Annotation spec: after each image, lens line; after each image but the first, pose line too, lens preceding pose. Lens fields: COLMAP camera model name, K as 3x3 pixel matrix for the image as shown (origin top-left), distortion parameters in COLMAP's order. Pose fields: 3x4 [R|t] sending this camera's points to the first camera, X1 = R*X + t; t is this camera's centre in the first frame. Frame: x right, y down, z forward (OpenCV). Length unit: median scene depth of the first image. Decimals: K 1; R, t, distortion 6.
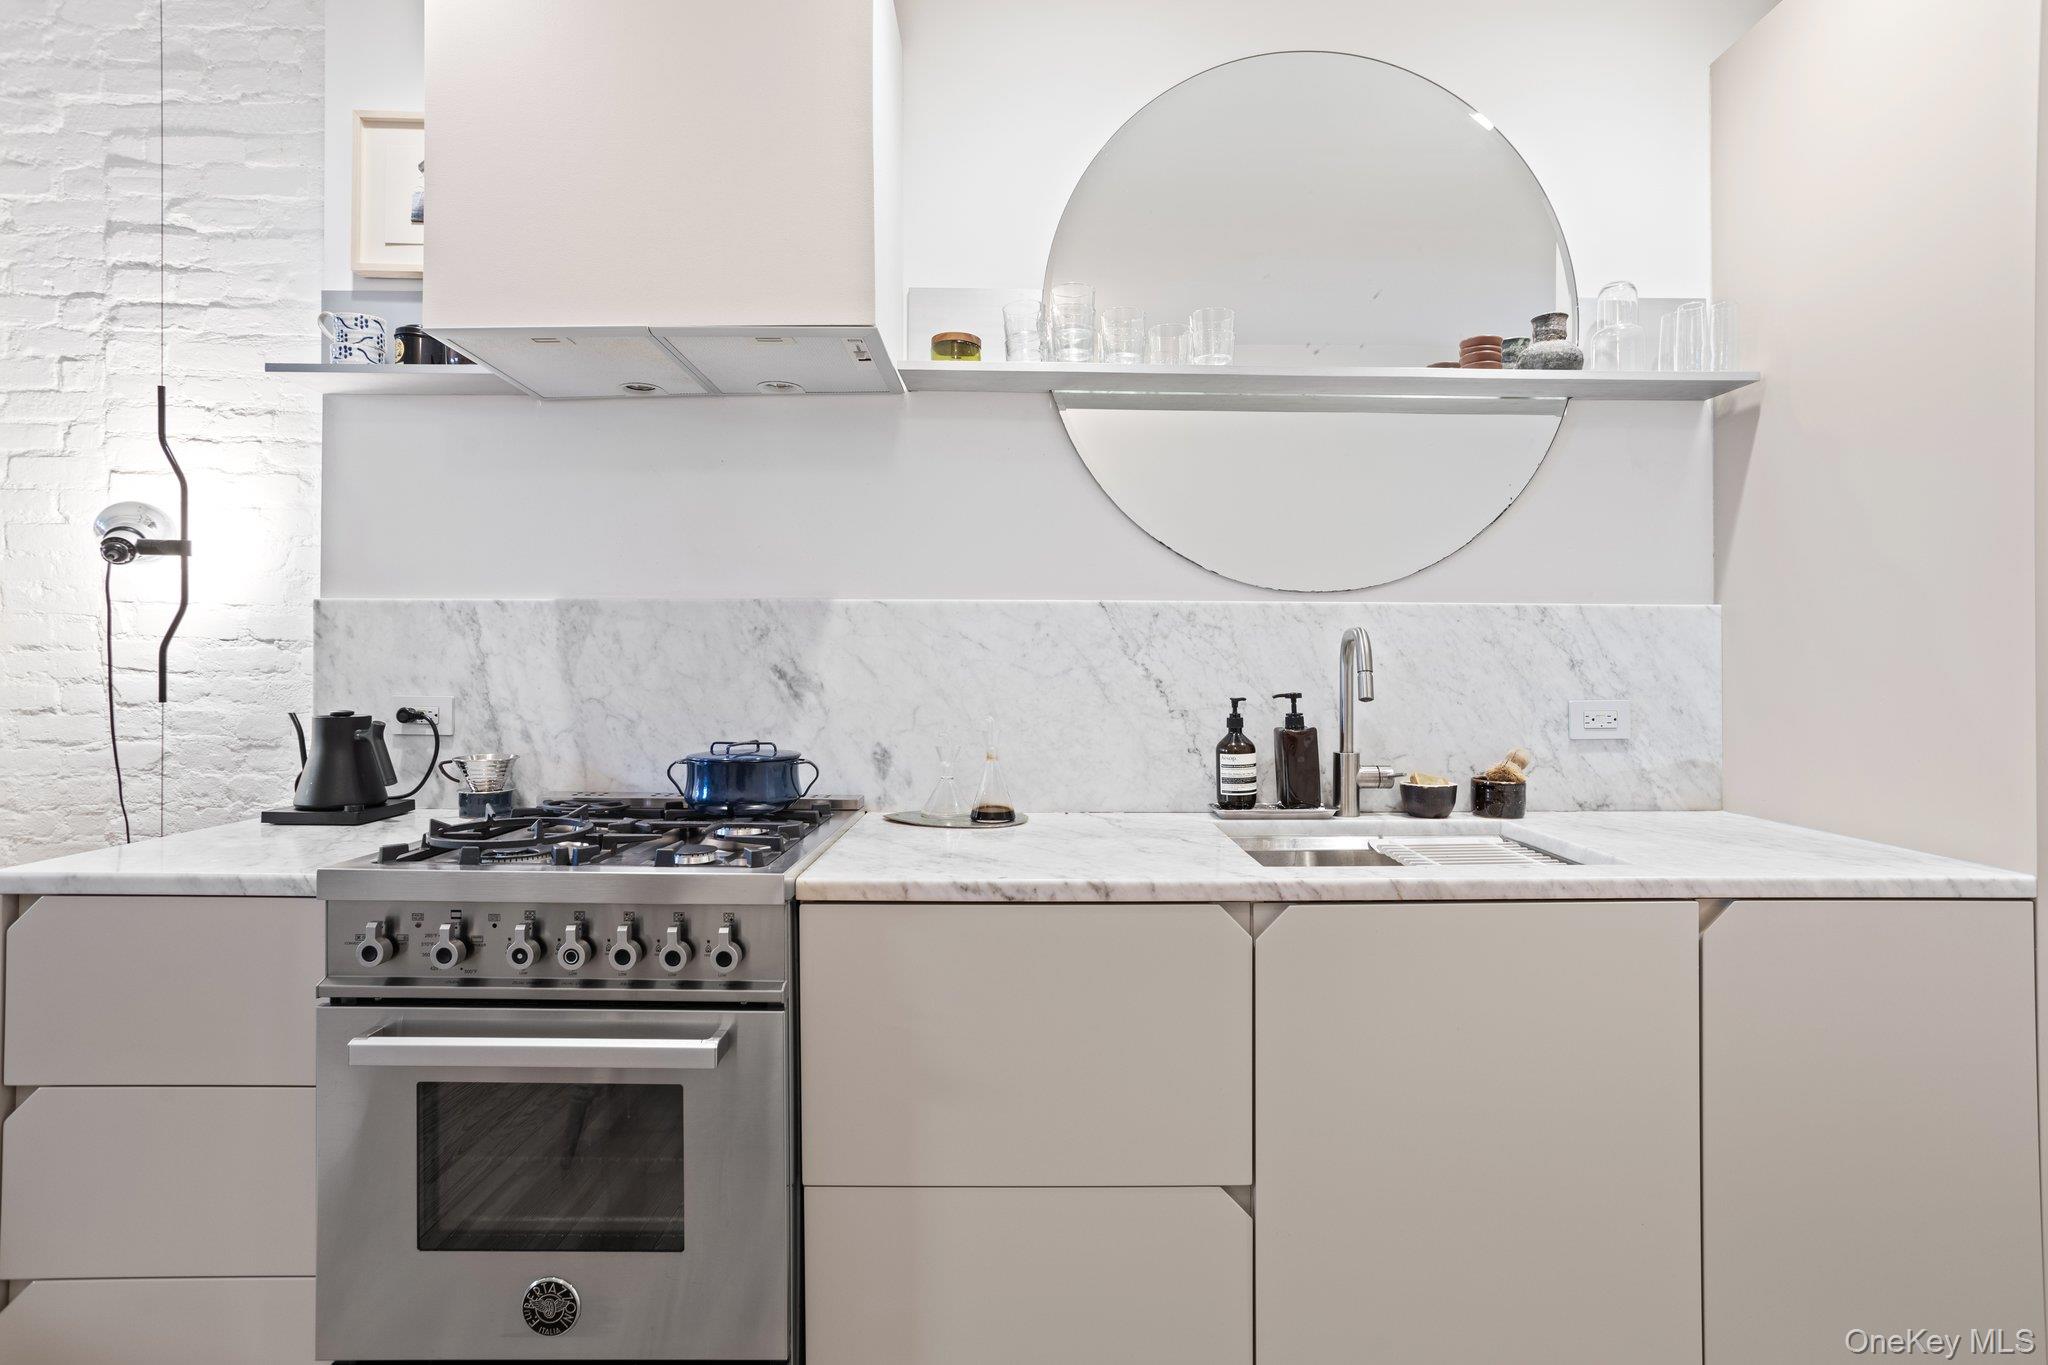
lens RADIAL K [[986.8, 0, 1024.0], [0, 986.8, 682.5], [0, 0, 1]] dist [-0.026387, 0.015320]
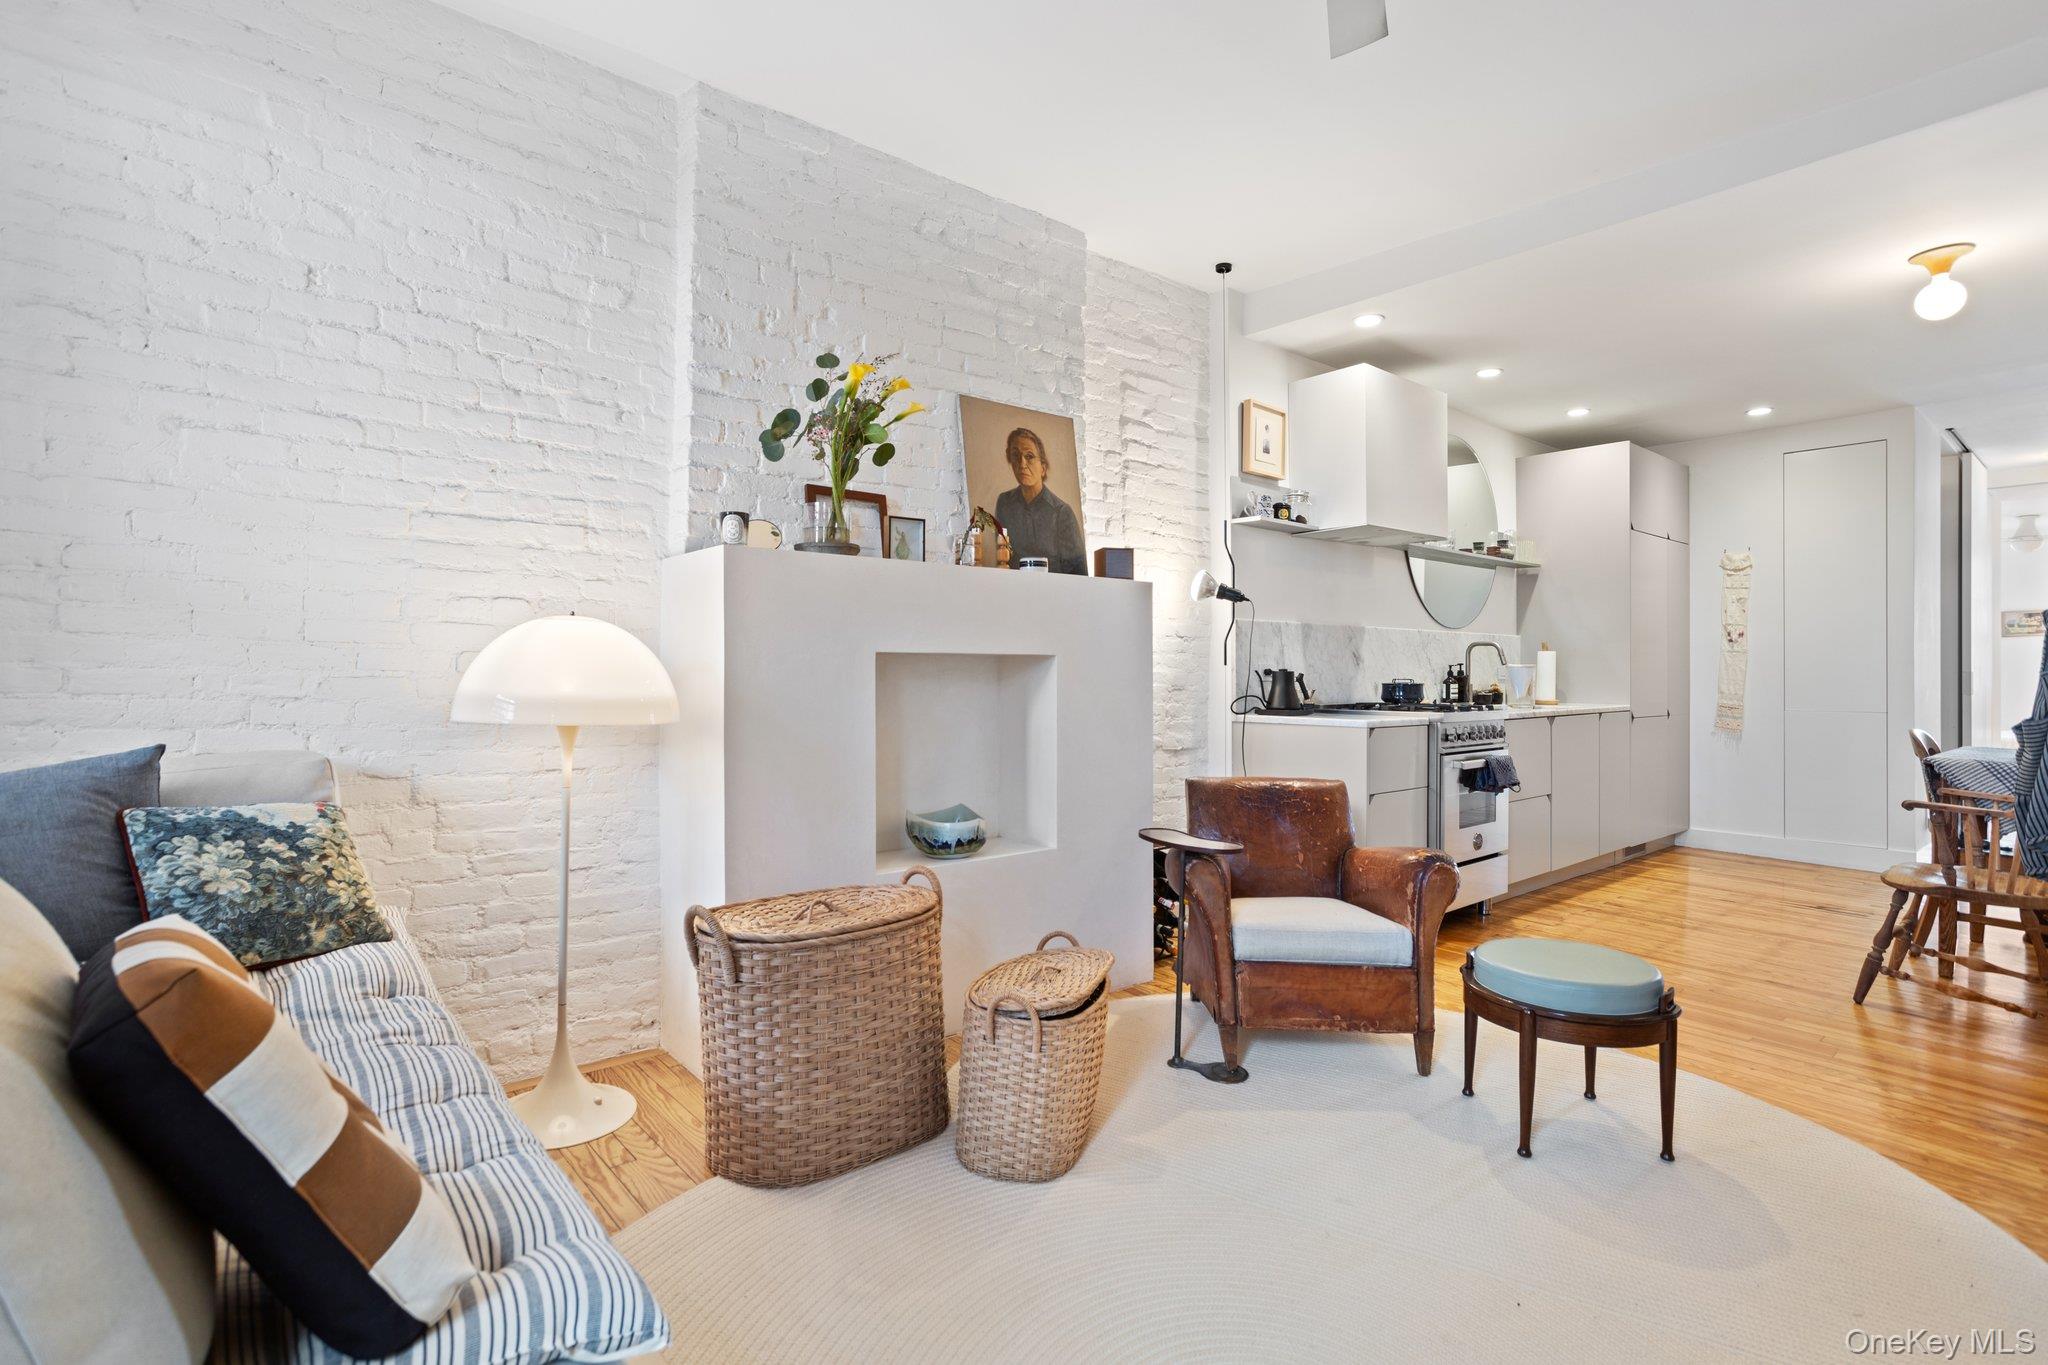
lens RADIAL K [[964.5, 0, 1024.0], [0, 964.5, 682.5], [0, 0, 1]] dist [-0.060323, 0.037206]
pose [[0.778456, -0.010608, 0.627610, -2.276361], [0.008419, 0.999944, 0.006459, 0.035355], [-0.627643, 0.000256, 0.778501, -0.341182]]
